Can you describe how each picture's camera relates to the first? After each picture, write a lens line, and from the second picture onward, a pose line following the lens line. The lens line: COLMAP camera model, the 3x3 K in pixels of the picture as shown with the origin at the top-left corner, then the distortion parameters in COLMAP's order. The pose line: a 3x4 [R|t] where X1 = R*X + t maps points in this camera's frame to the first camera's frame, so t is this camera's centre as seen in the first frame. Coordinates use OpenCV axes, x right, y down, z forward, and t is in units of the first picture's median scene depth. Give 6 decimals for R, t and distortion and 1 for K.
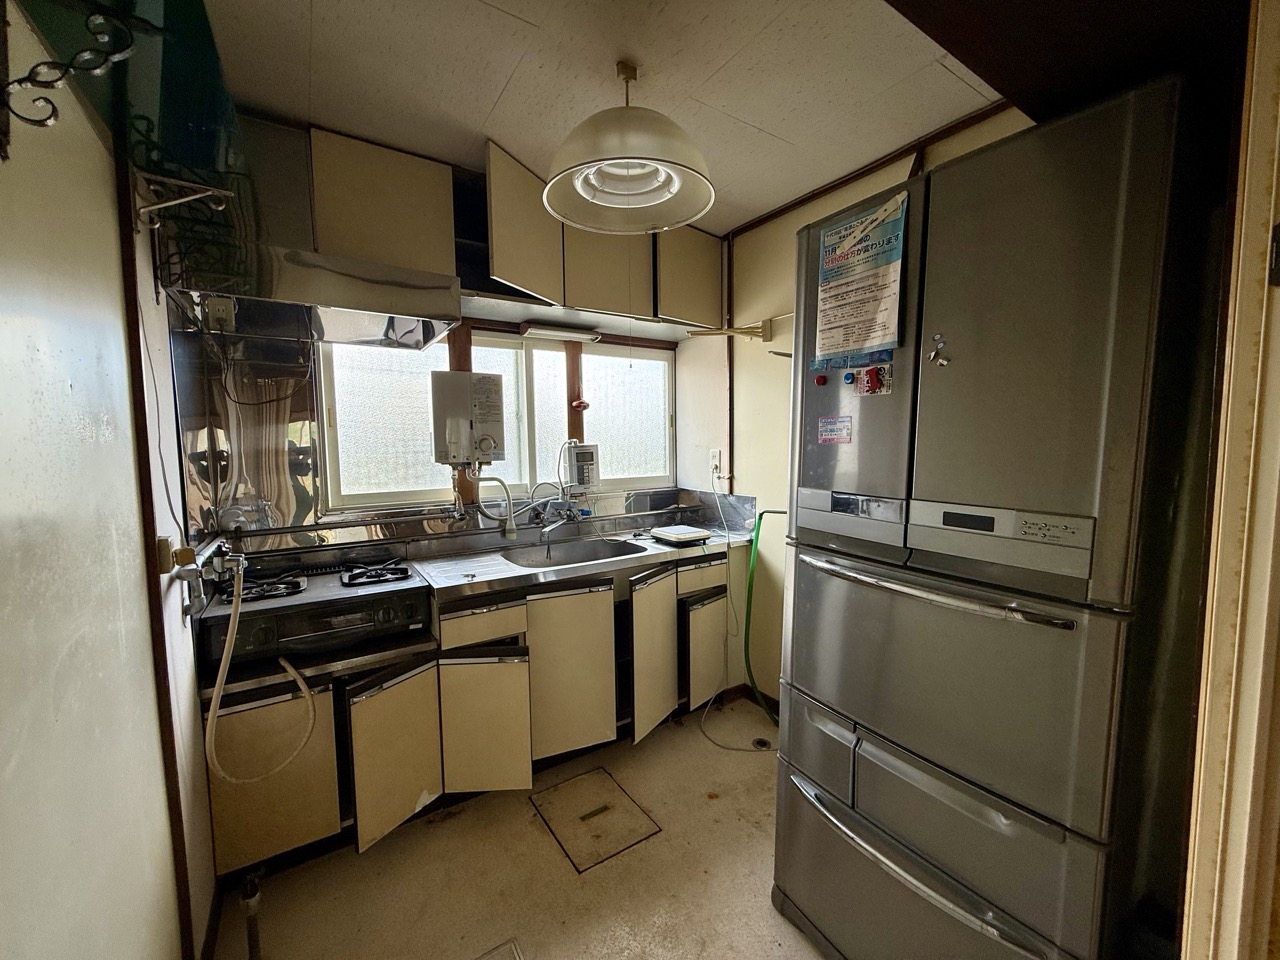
lens RADIAL K [[511.1, 0, 639.0], [0, 511.1, 481.0], [0, 0, 1]] dist [-0.000866, -0.000282]
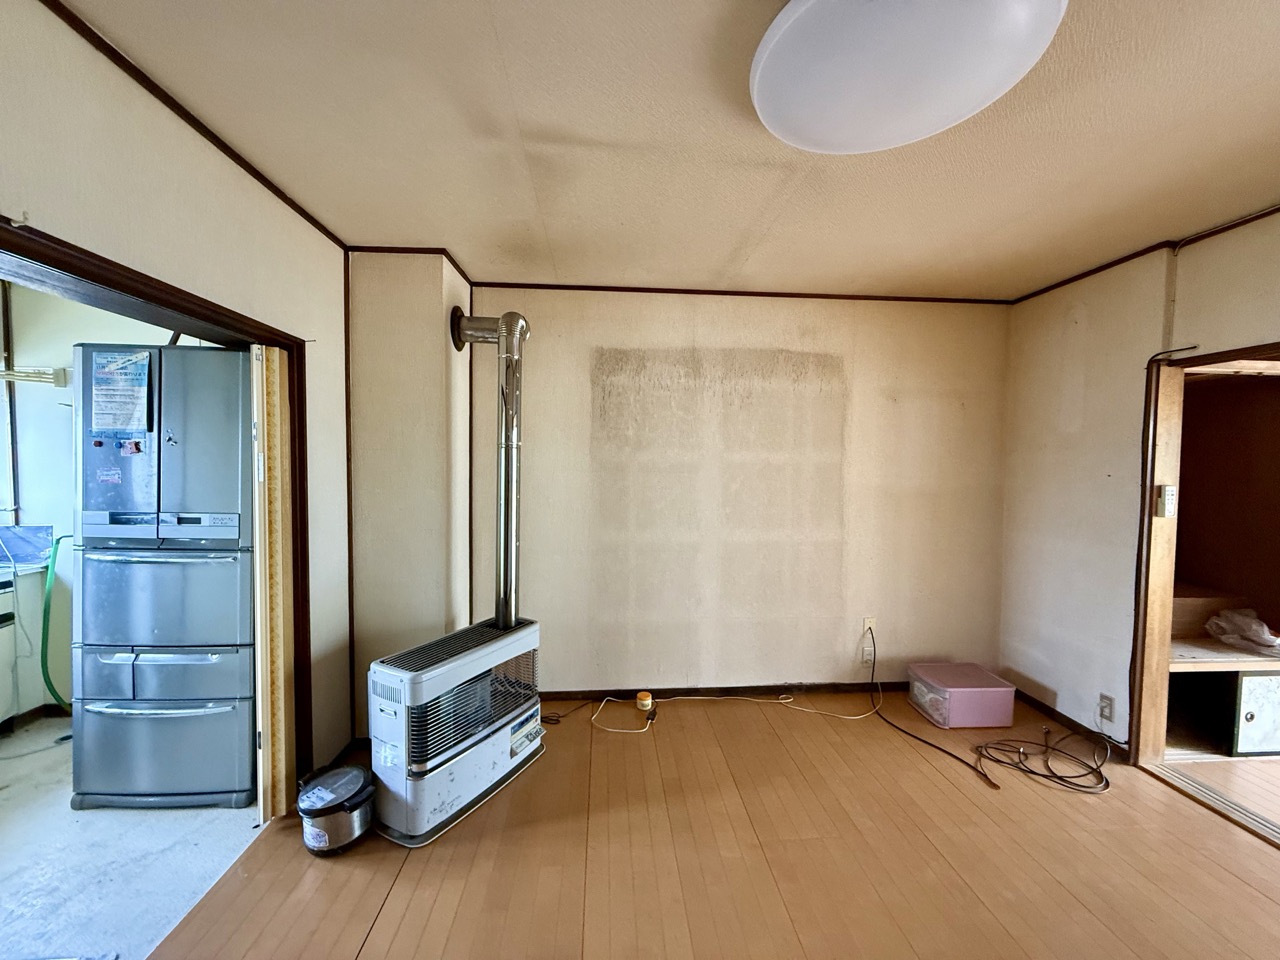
lens RADIAL K [[511.1, 0, 639.6], [0, 511.1, 480.9], [0, 0, 1]] dist [-0.000866, -0.000282]
pose [[0.489305, -0.018264, 0.871921, -0.176385], [0.052706, 0.998573, -0.008661, 0.020306], [-0.870519, 0.050193, 0.489569, -1.051452]]
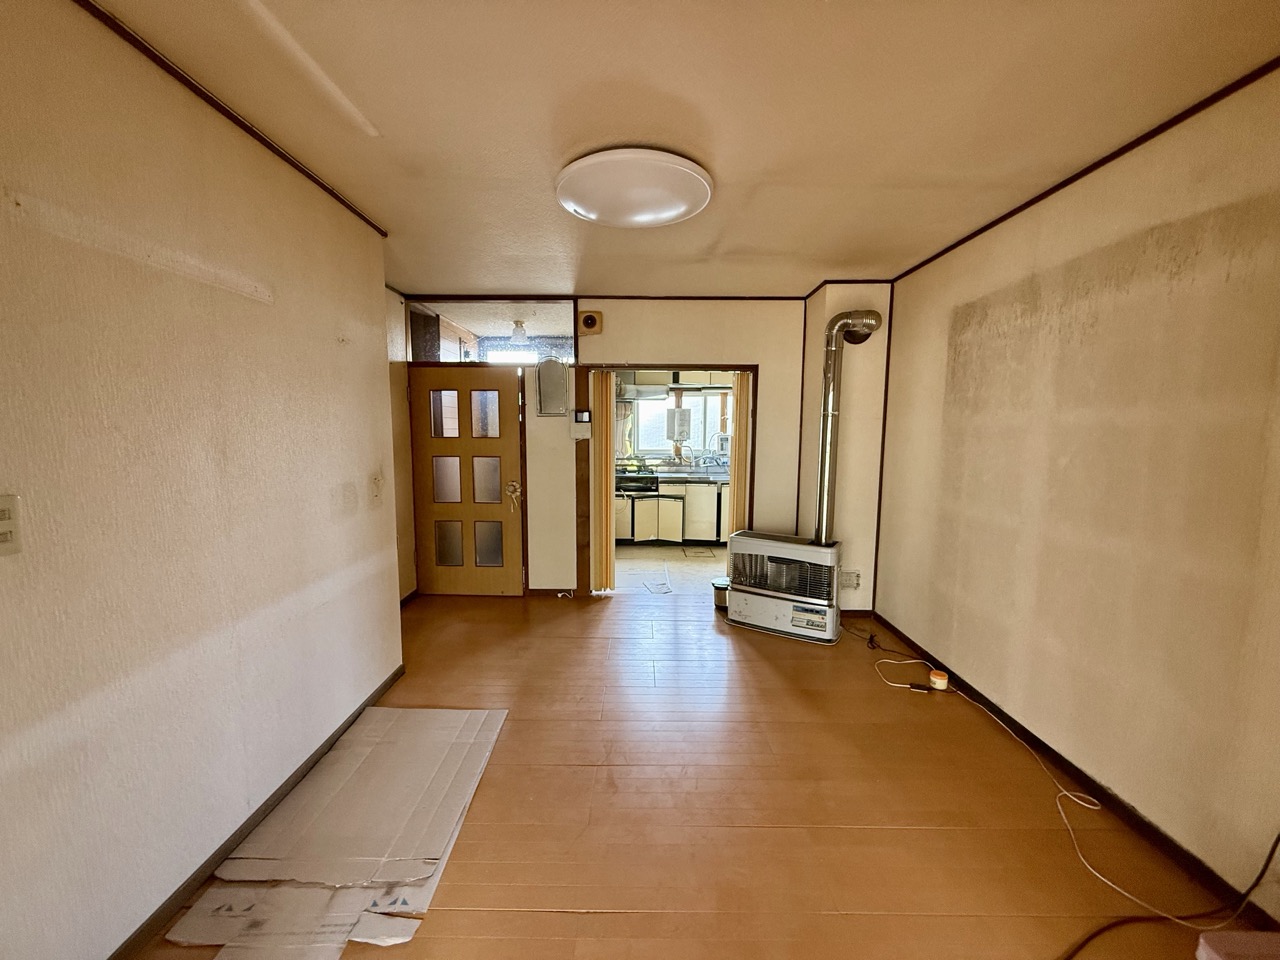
lens RADIAL K [[511.1, 0, 638.1], [0, 511.1, 479.4], [0, 0, 1]] dist [-0.000866, -0.000282]
pose [[0.832162, 0.070396, -0.550046, 1.554417], [-0.055222, 0.997499, 0.044118, 0.099038], [0.551776, -0.006339, 0.833968, -2.187613]]
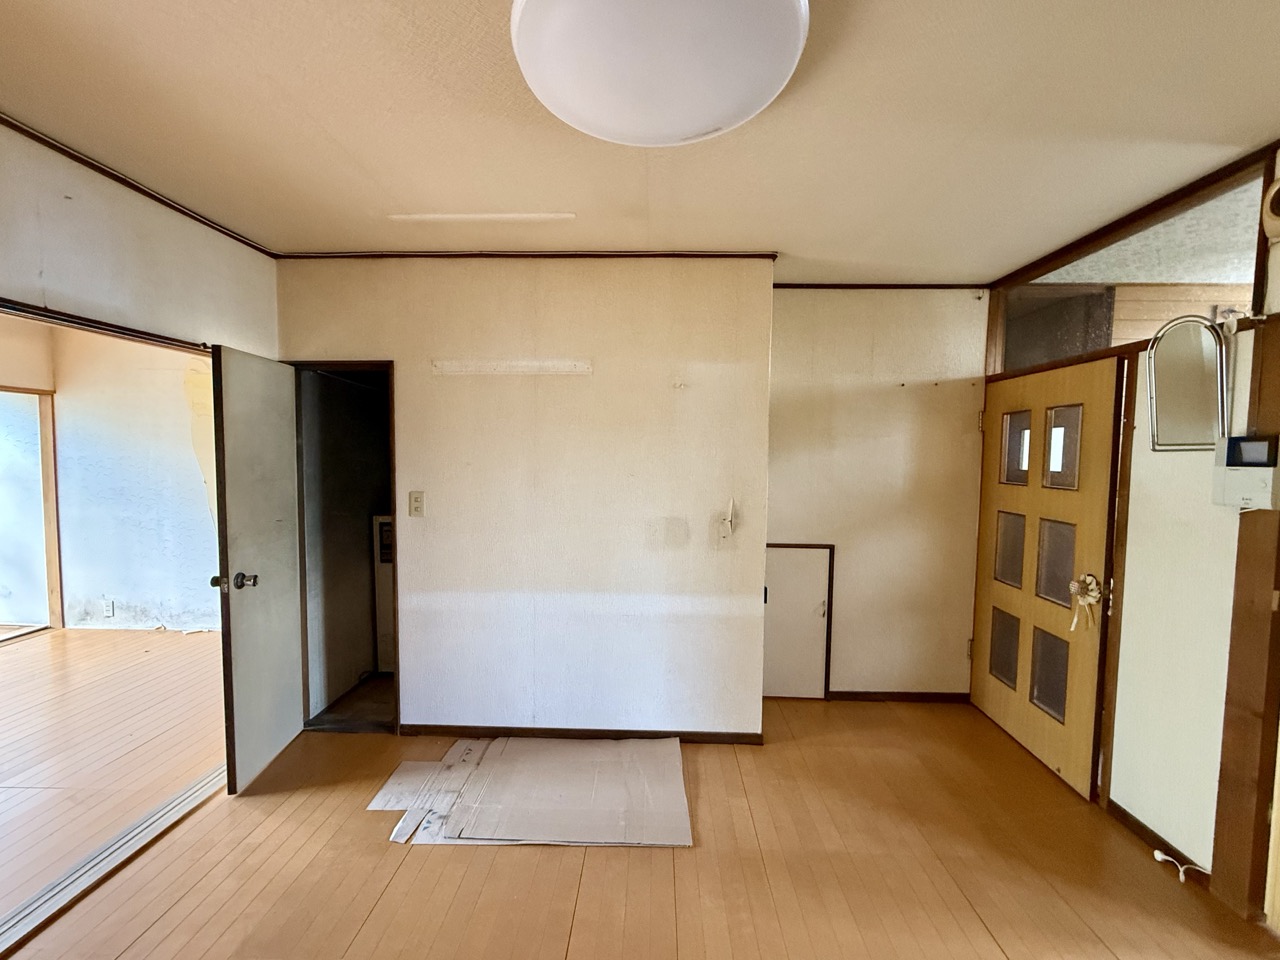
lens RADIAL K [[511.1, 0, 640.8], [0, 511.1, 483.5], [0, 0, 1]] dist [-0.000866, -0.000282]
pose [[-0.579009, 0.048181, -0.813897, 1.382091], [-0.066853, 0.992085, 0.106290, -0.051360], [0.812576, 0.115954, -0.571205, -0.542397]]
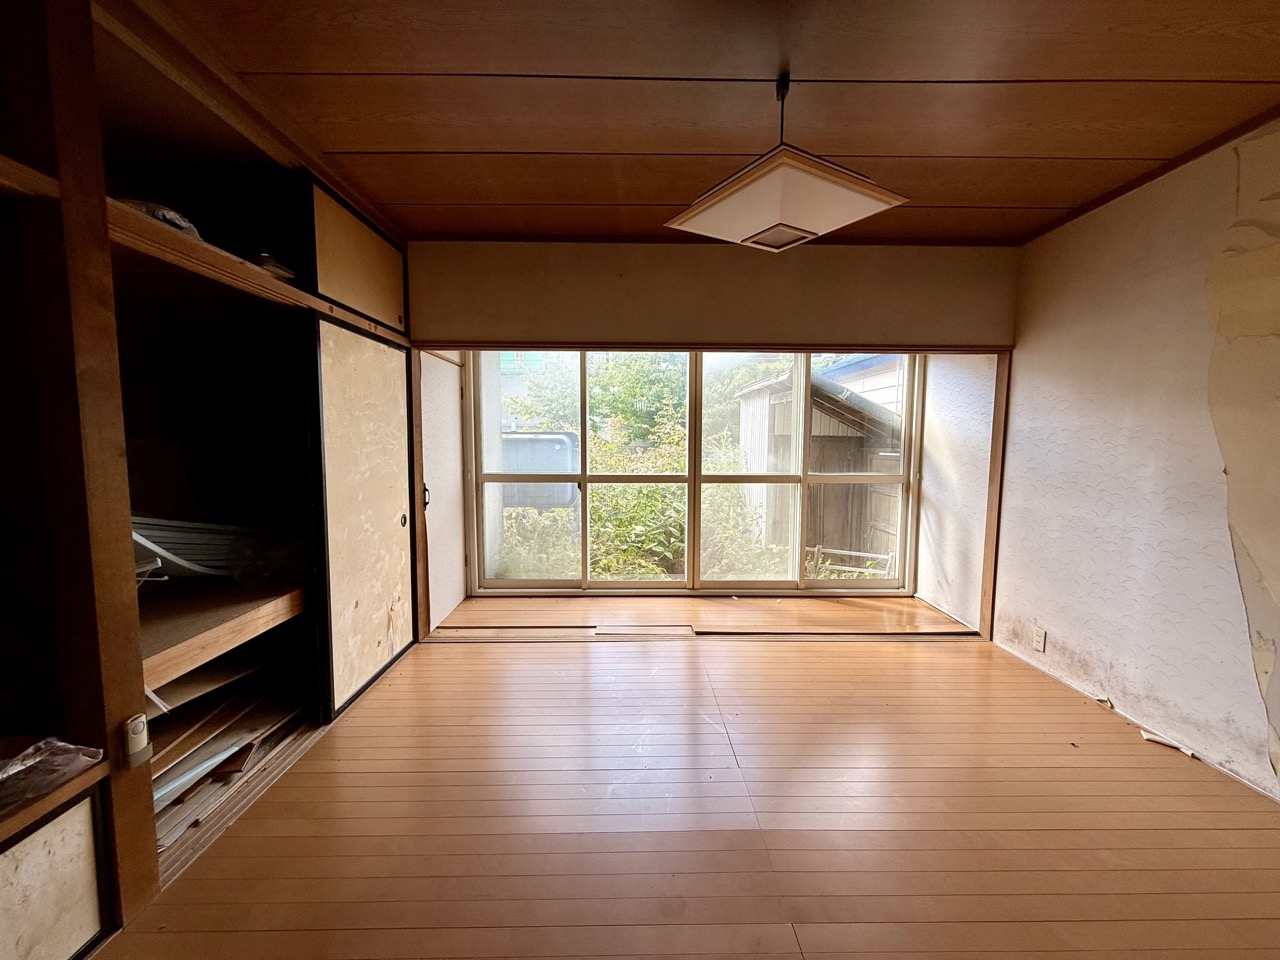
lens RADIAL K [[511.1, 0, 634.6], [0, 511.1, 479.3], [0, 0, 1]] dist [-0.000866, -0.000282]
pose [[-0.833580, -0.040128, 0.550939, 1.084397], [0.044010, 0.989363, 0.138648, 0.143321], [-0.550642, 0.139821, -0.822948, -1.943720]]
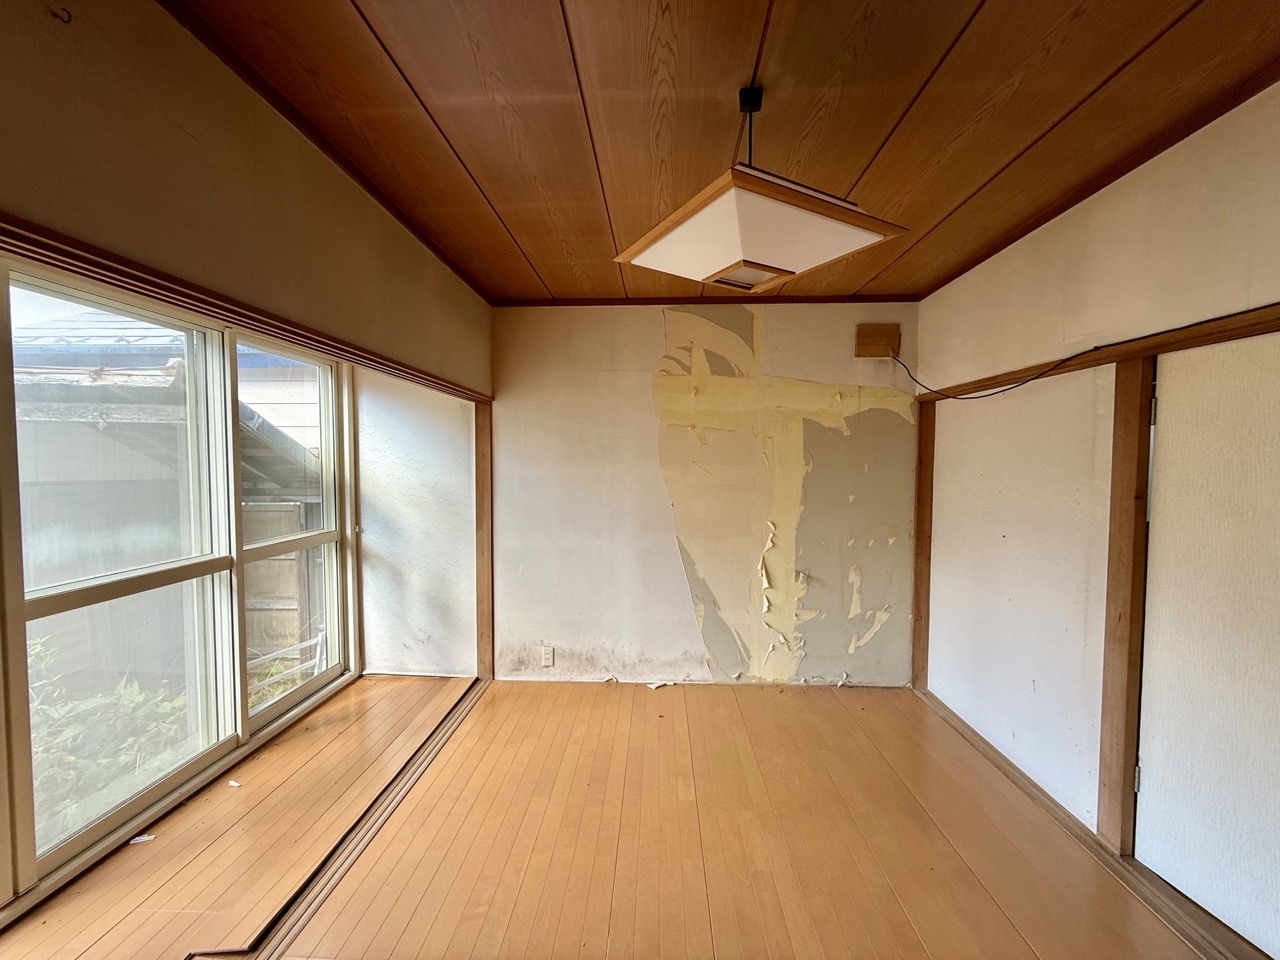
lens RADIAL K [[511.1, 0, 639.4], [0, 511.1, 478.0], [0, 0, 1]] dist [-0.000866, -0.000282]
pose [[-0.596177, 0.035699, -0.802059, 2.388281], [-0.058252, 0.994454, 0.087562, 0.076322], [0.800737, 0.098925, -0.590791, -2.722881]]
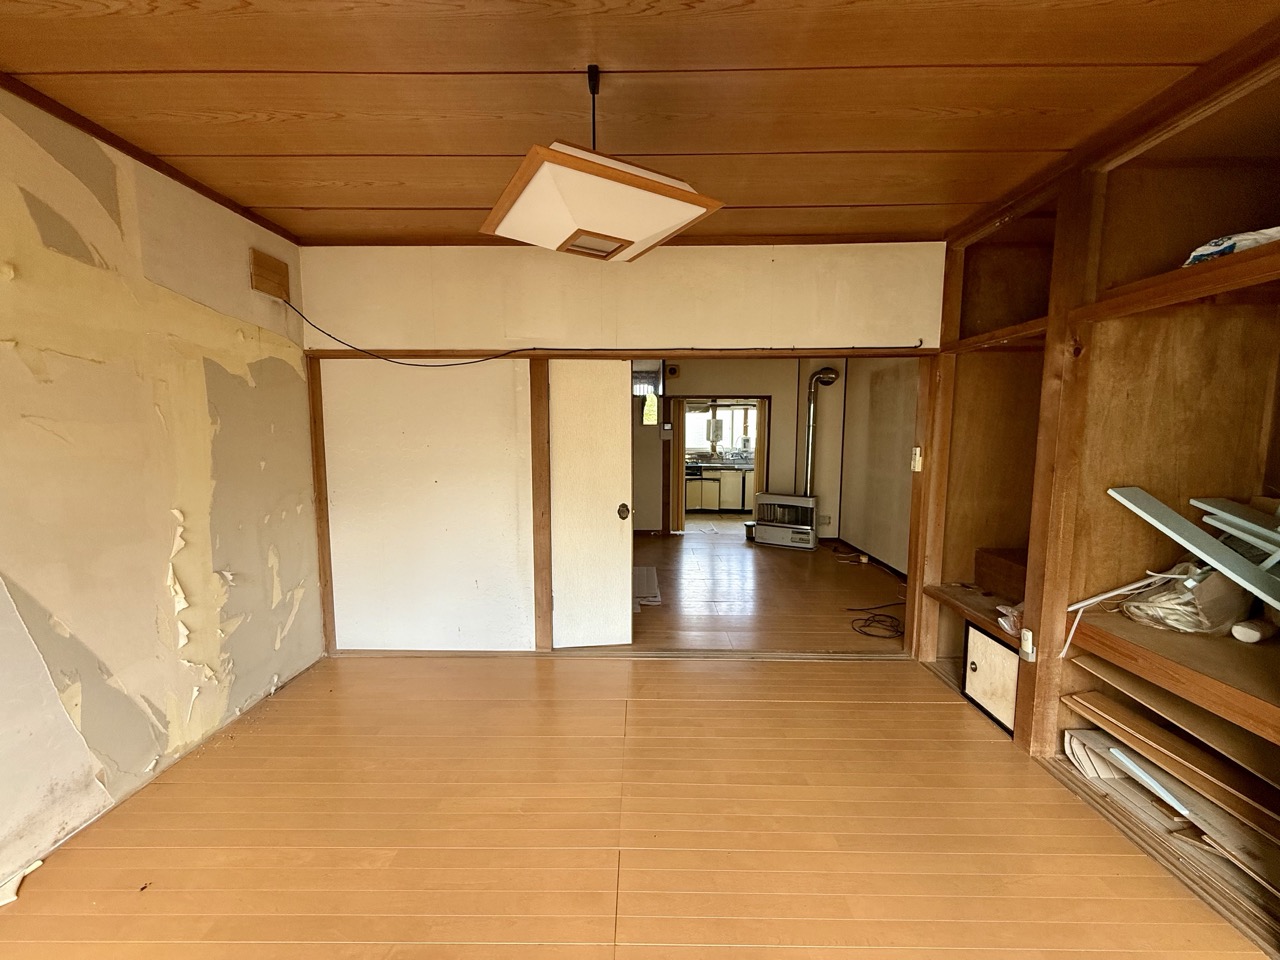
lens RADIAL K [[511.1, 0, 634.2], [0, 511.1, 481.0], [0, 0, 1]] dist [-0.000866, -0.000282]
pose [[0.820552, 0.066404, -0.567701, 2.180101], [-0.052021, 0.997782, 0.041520, 0.213634], [0.569199, -0.004537, 0.822187, -4.002291]]
